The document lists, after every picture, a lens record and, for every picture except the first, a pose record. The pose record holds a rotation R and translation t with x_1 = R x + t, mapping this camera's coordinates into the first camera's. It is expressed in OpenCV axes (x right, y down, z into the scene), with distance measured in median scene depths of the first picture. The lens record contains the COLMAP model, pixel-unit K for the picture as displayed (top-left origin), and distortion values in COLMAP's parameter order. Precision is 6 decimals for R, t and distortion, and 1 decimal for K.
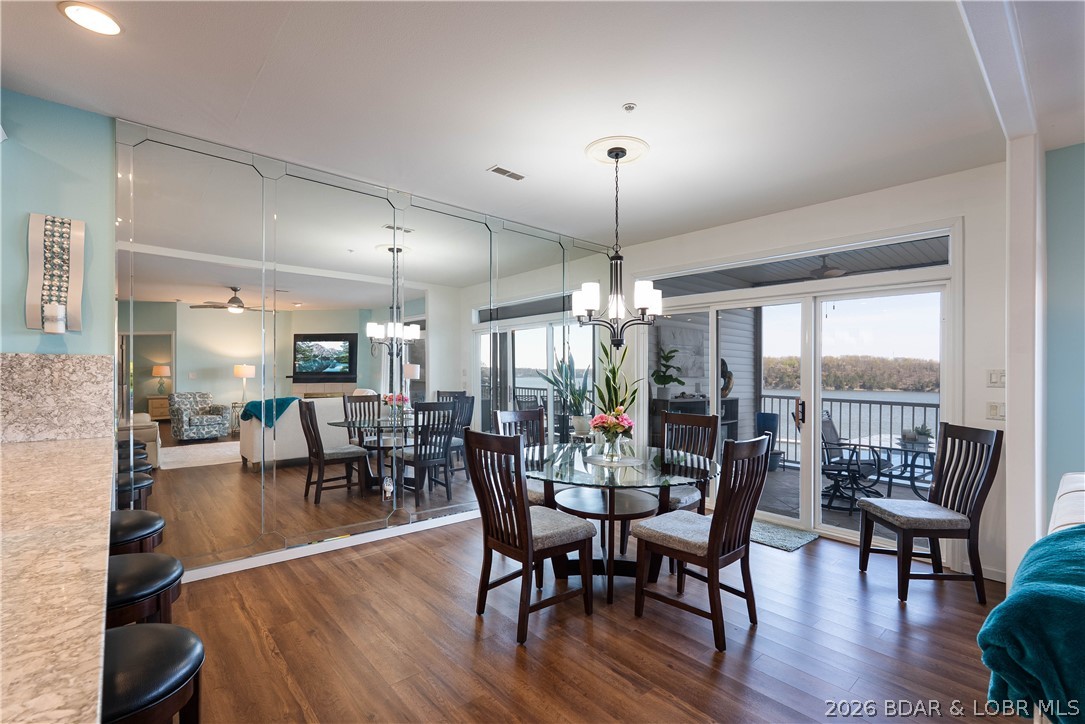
lens RADIAL K [[483.0, 0, 540.7], [0, 483.0, 372.8], [0, 0, 1]] dist [-0.005414, 0.000269]
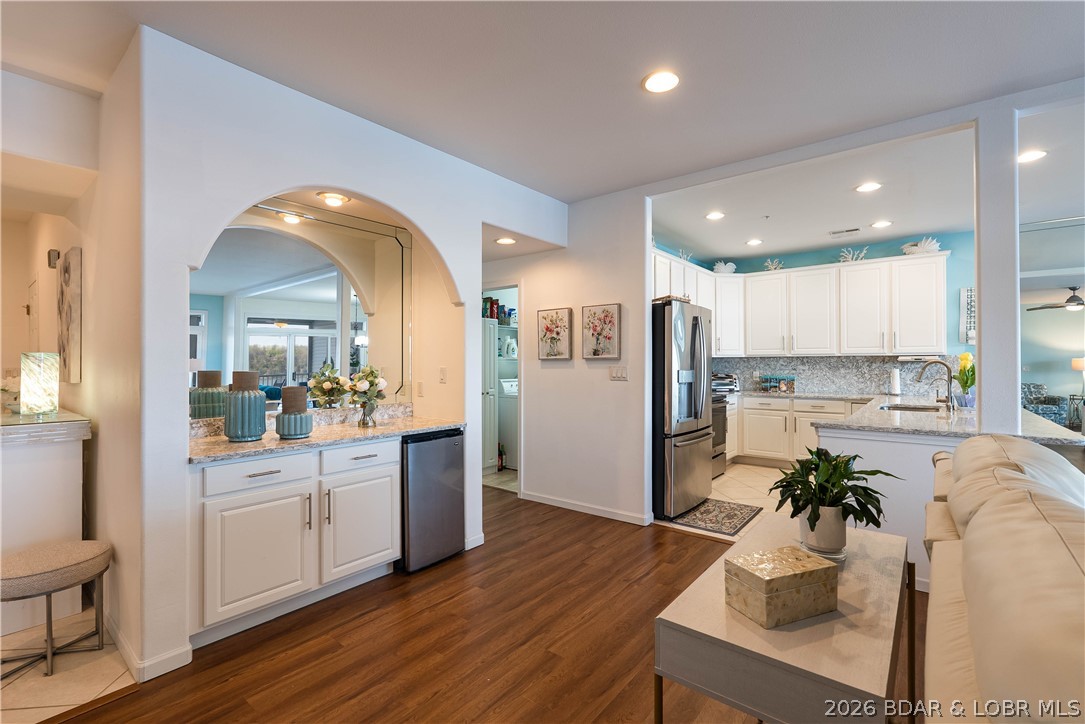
lens RADIAL K [[483.0, 0, 549.1], [0, 483.0, 362.3], [0, 0, 1]] dist [-0.005414, 0.000269]
pose [[0.184375, -0.010470, -0.982800, 0.631272], [0.000134, 0.999944, -0.010628, 0.012731], [0.982856, 0.001828, 0.184366, -1.088686]]
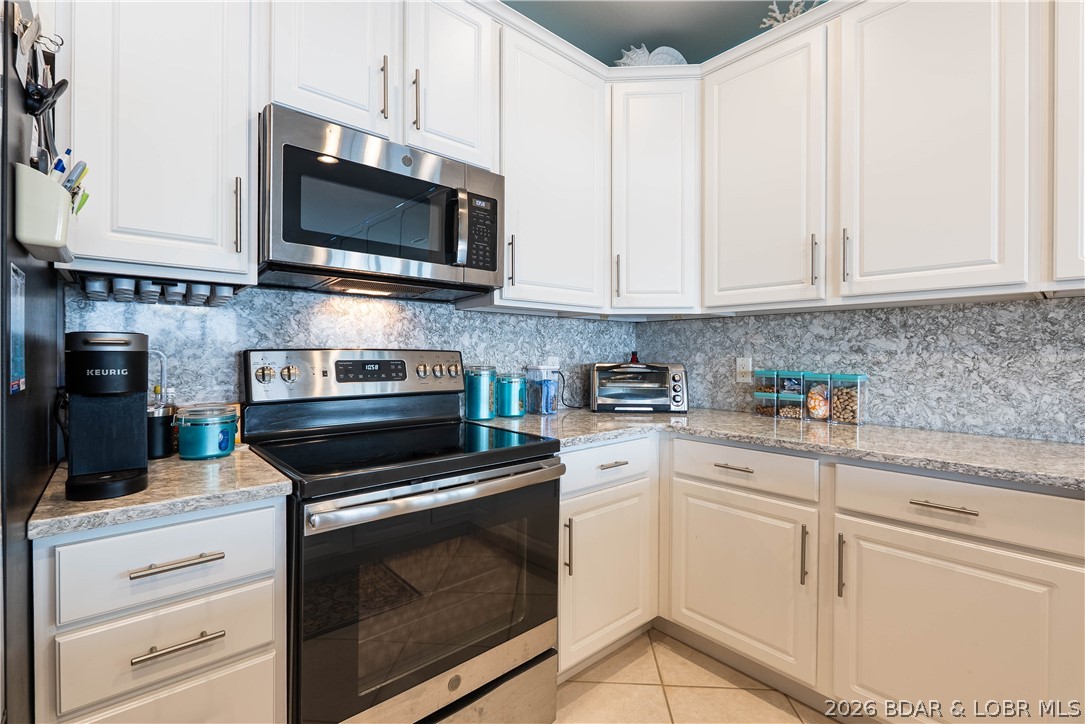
lens RADIAL K [[483.0, 0, 545.2], [0, 483.0, 357.9], [0, 0, 1]] dist [-0.005414, 0.000269]
pose [[0.011924, 0.001660, -0.999928, -0.740120], [-0.008229, 0.999965, 0.001562, 0.036589], [0.999895, 0.008210, 0.011937, 0.041543]]
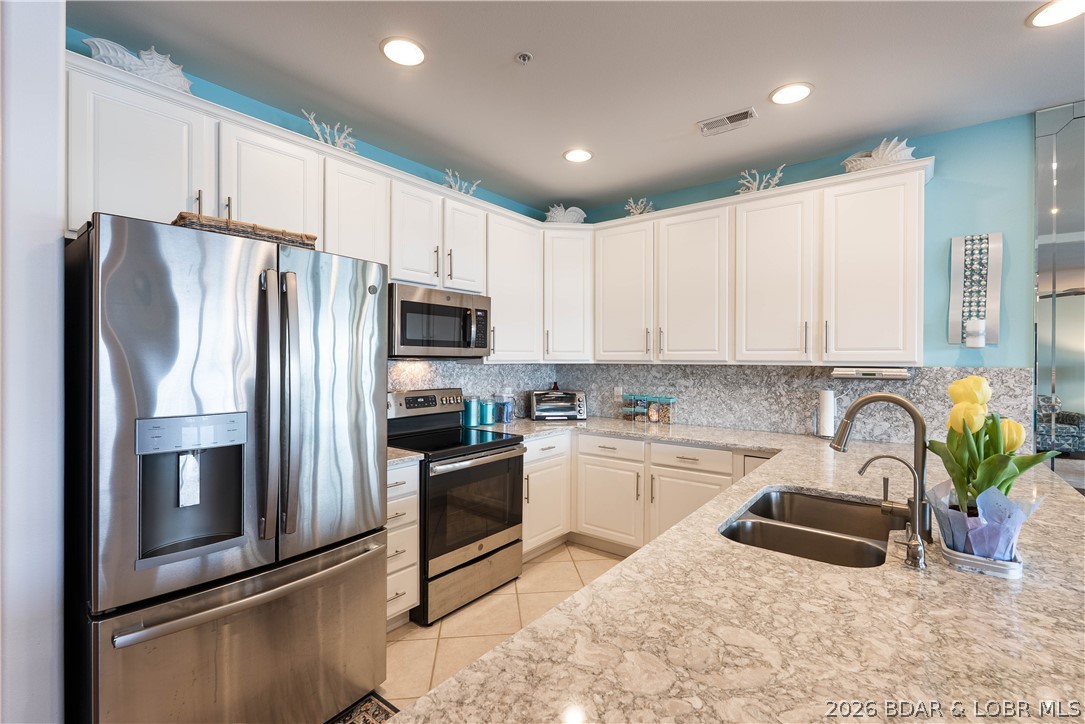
lens RADIAL K [[483.0, 0, 548.0], [0, 483.0, 362.6], [0, 0, 1]] dist [-0.005414, 0.000269]
pose [[0.197677, 0.001011, -0.980267, -0.164314], [-0.006404, 0.999979, -0.000260, -0.040731], [0.980246, 0.006329, 0.197679, -0.105717]]
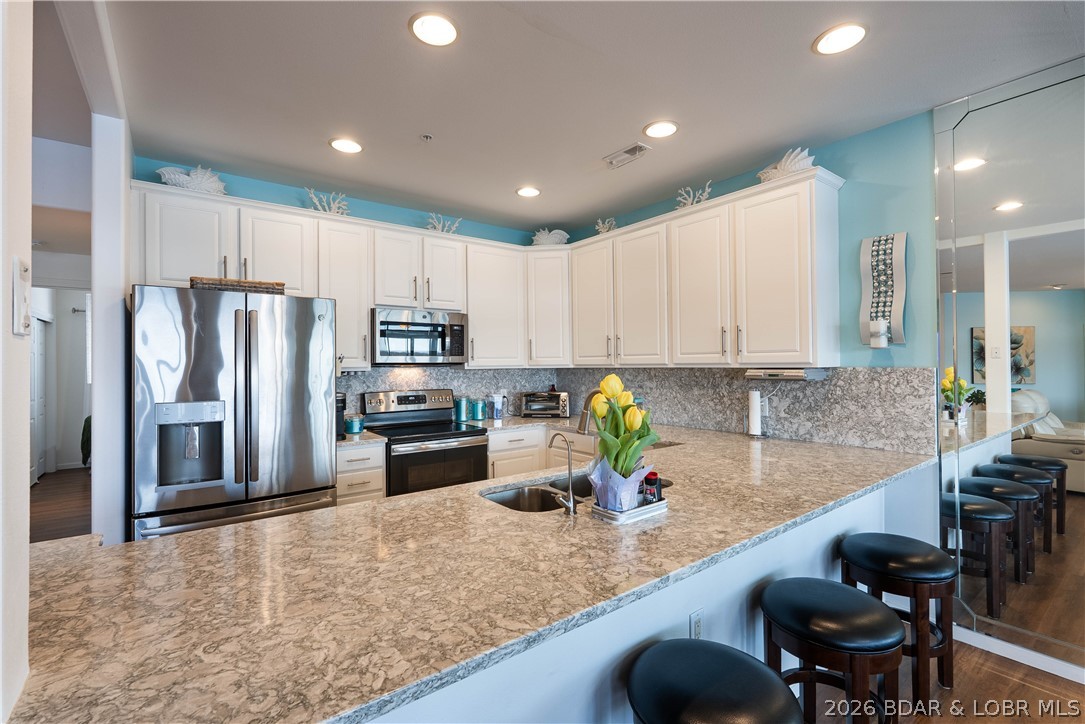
lens RADIAL K [[483.0, 0, 545.2], [0, 483.0, 363.8], [0, 0, 1]] dist [-0.005414, 0.000269]
pose [[-0.060147, -0.007756, -0.998159, 0.073997], [0.004291, 0.999959, -0.008028, -0.039518], [0.998180, -0.004766, -0.060111, 0.318737]]
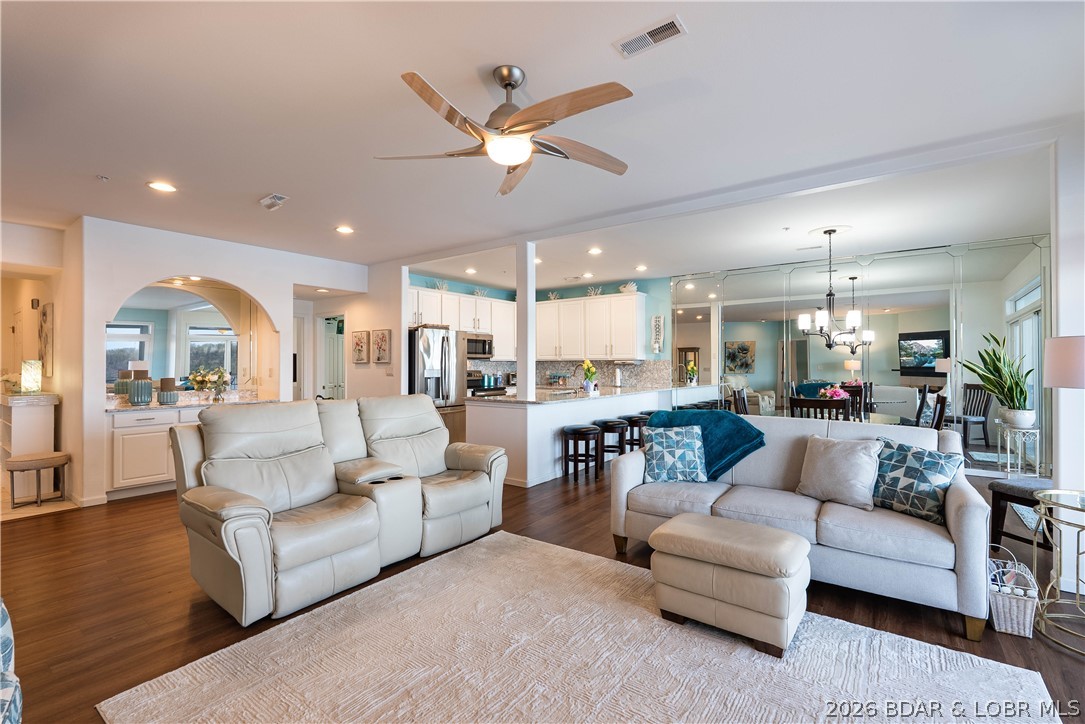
lens RADIAL K [[483.0, 0, 548.7], [0, 483.0, 361.8], [0, 0, 1]] dist [-0.005414, 0.000269]
pose [[0.224622, -0.014529, -0.974338, 1.783201], [0.000649, 0.999891, -0.014761, 0.017793], [0.974446, 0.002683, 0.224607, -0.363513]]
